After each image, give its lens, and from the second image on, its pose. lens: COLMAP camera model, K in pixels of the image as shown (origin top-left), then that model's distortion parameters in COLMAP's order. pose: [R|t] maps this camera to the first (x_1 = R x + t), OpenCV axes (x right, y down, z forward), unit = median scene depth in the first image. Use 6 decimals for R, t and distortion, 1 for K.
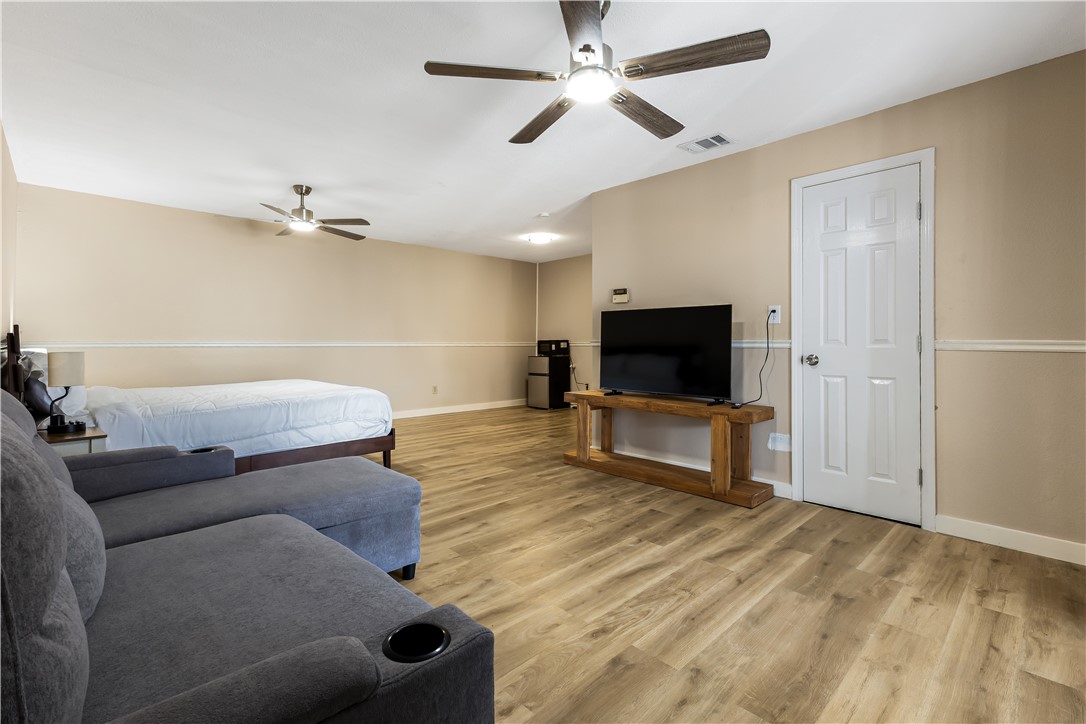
lens RADIAL K [[478.1, 0, 543.0], [0, 478.1, 347.1], [0, 0, 1]] dist [0.003231, -0.000643]
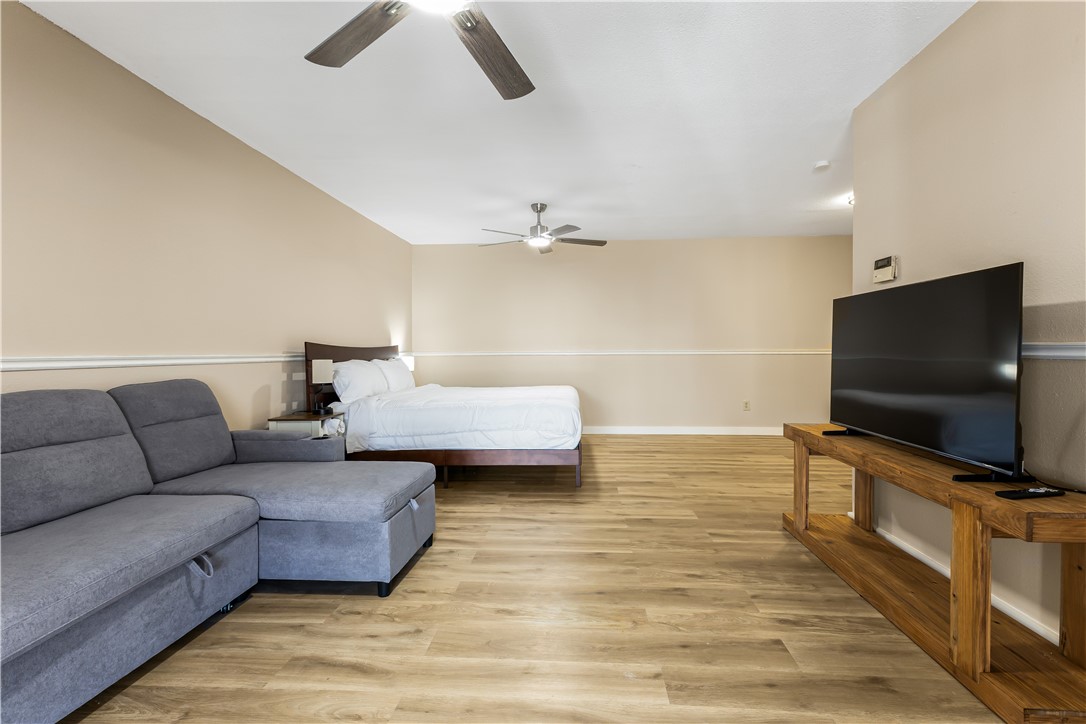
lens RADIAL K [[493.1, 0, 534.4], [0, 493.1, 362.4], [0, 0, 1]] dist [0.010112, -0.000526]
pose [[0.679068, 0.011150, -0.733990, 0.466420], [0.000946, 0.999871, 0.016063, -0.004821], [0.734074, -0.011602, 0.678970, 0.387105]]
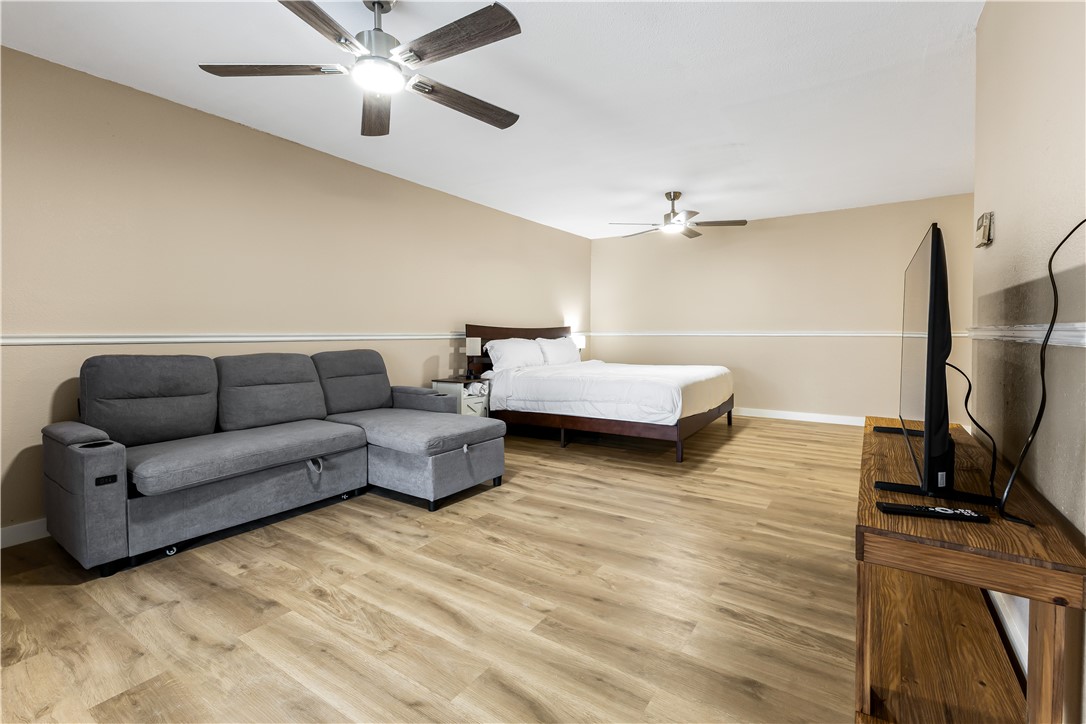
lens RADIAL K [[451.6, 0, 545.1], [0, 451.6, 343.3], [0, 0, 1]] dist [0.006410, -0.000002]
pose [[0.254892, 0.021501, -0.966731, 0.707808], [-0.005865, 0.999769, 0.020690, -0.006089], [0.966952, 0.000396, 0.254959, 0.694411]]
